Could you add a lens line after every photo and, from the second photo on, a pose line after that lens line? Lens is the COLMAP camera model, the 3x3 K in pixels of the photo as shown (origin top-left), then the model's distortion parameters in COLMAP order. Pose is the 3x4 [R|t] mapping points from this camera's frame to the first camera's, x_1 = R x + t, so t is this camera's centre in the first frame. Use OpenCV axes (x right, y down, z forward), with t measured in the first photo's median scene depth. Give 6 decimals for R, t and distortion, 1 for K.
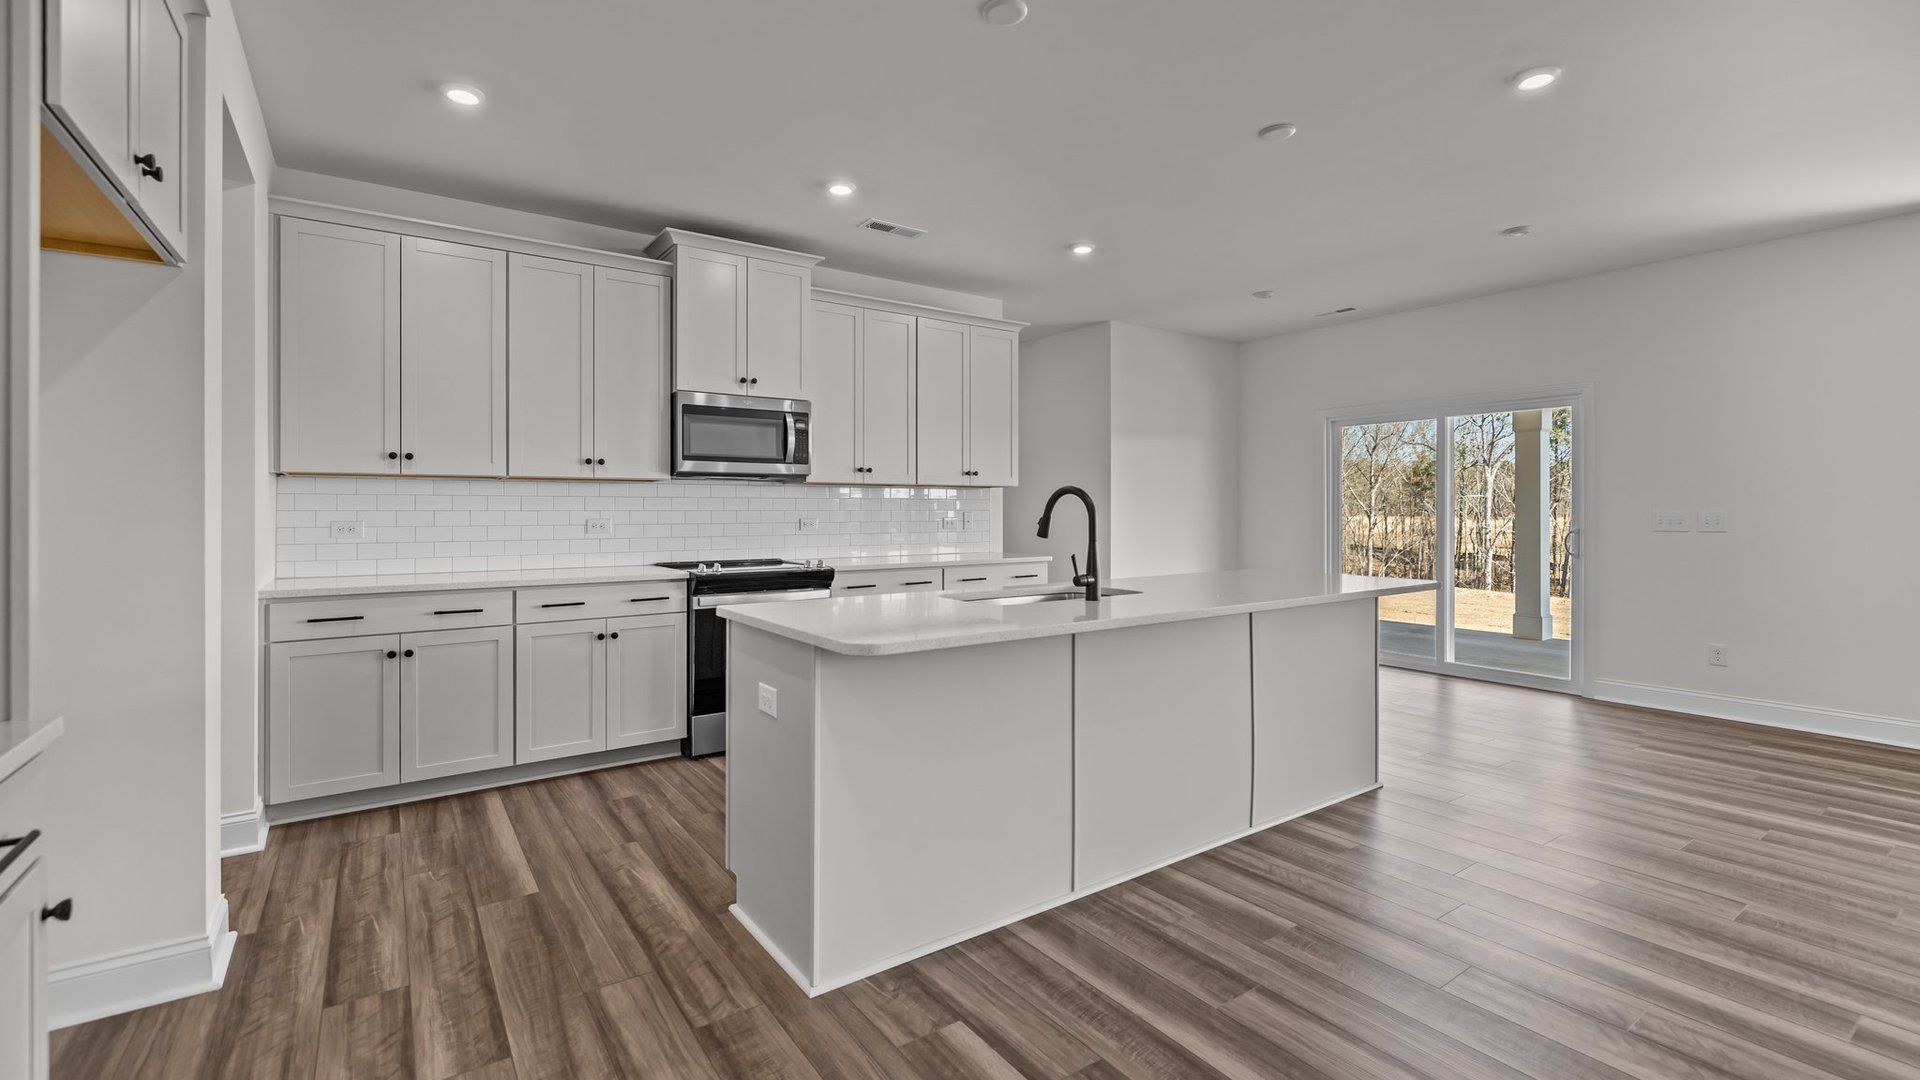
lens RADIAL K [[790.2, 0, 966.4], [0, 790.2, 513.5], [0, 0, 1]] dist [0.001315, 0.000059]
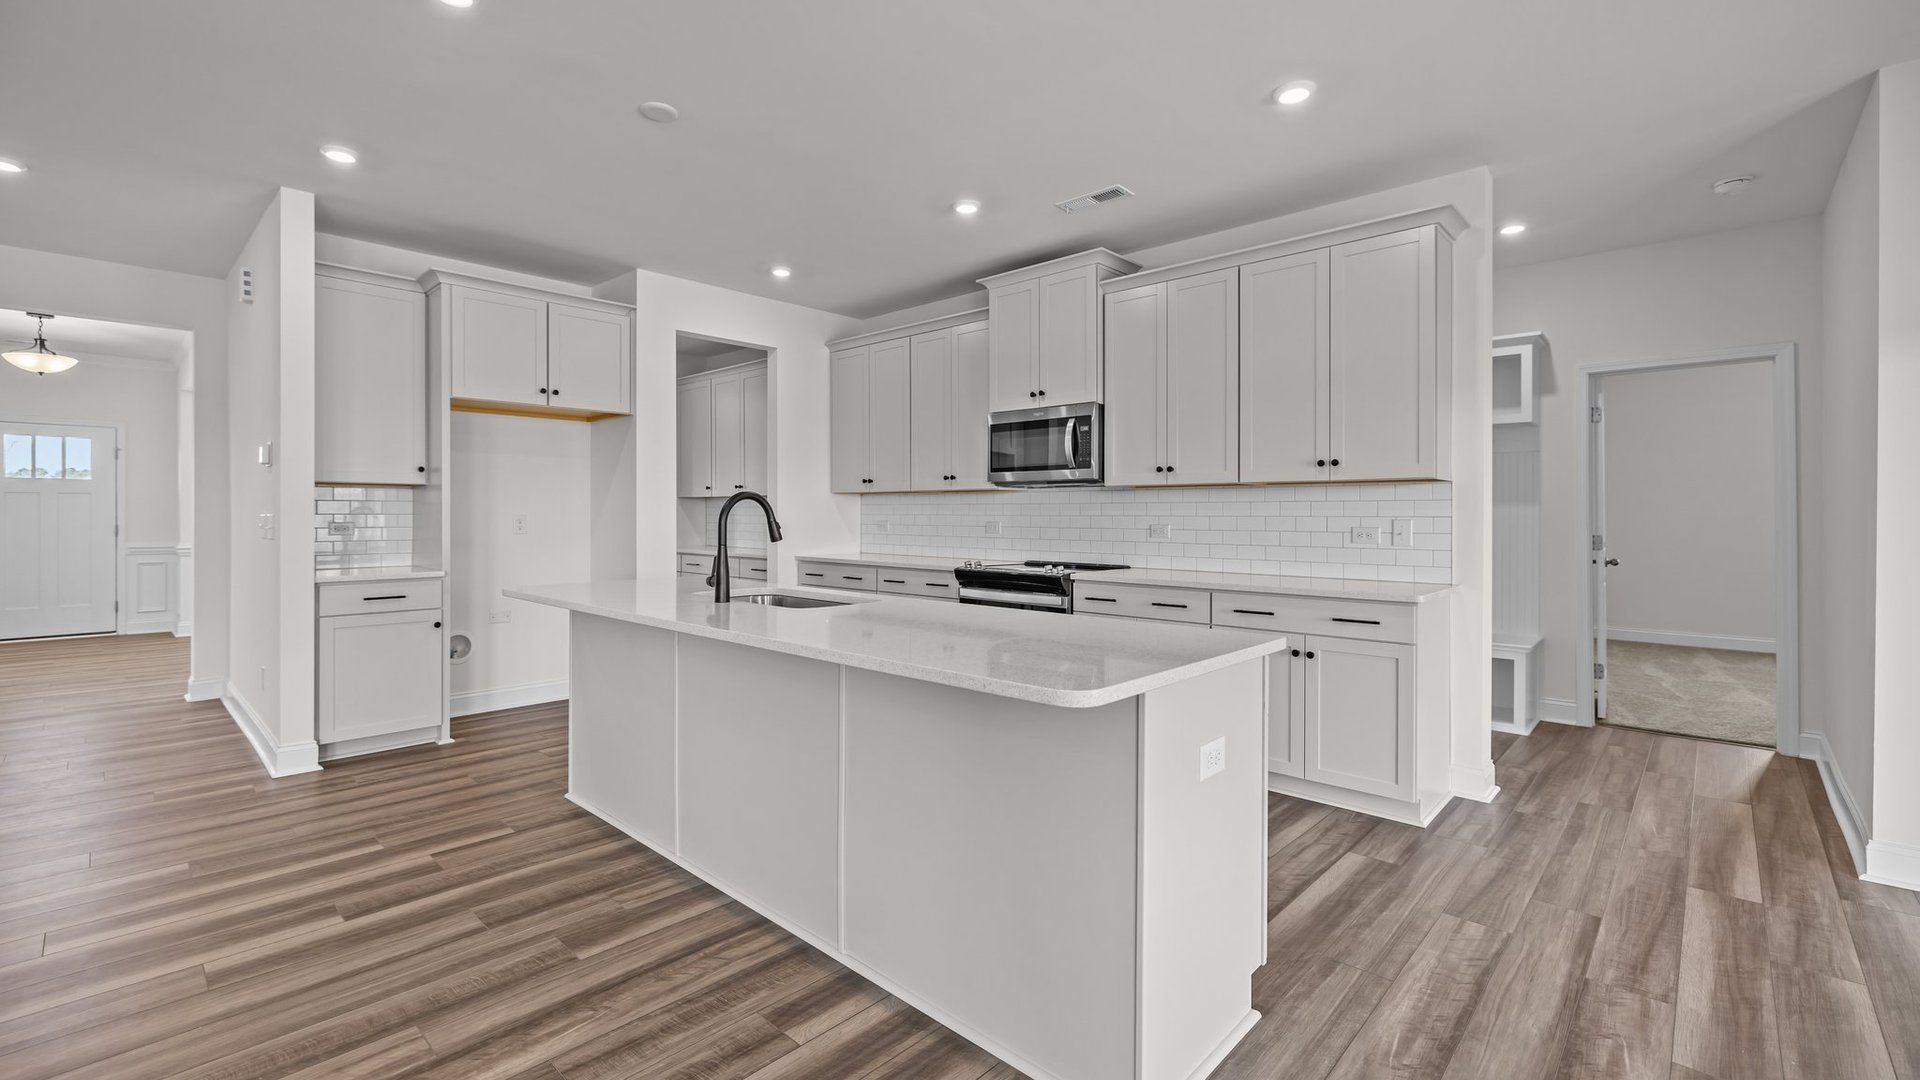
lens RADIAL K [[809.4, 0, 955.6], [0, 809.4, 533.2], [0, 0, 1]] dist [-0.001751, -0.000674]
pose [[0.216055, 0.025591, -0.976046, 1.232584], [-0.005456, 0.999672, 0.025003, -0.010341], [0.976366, -0.000076, 0.216124, 1.051348]]
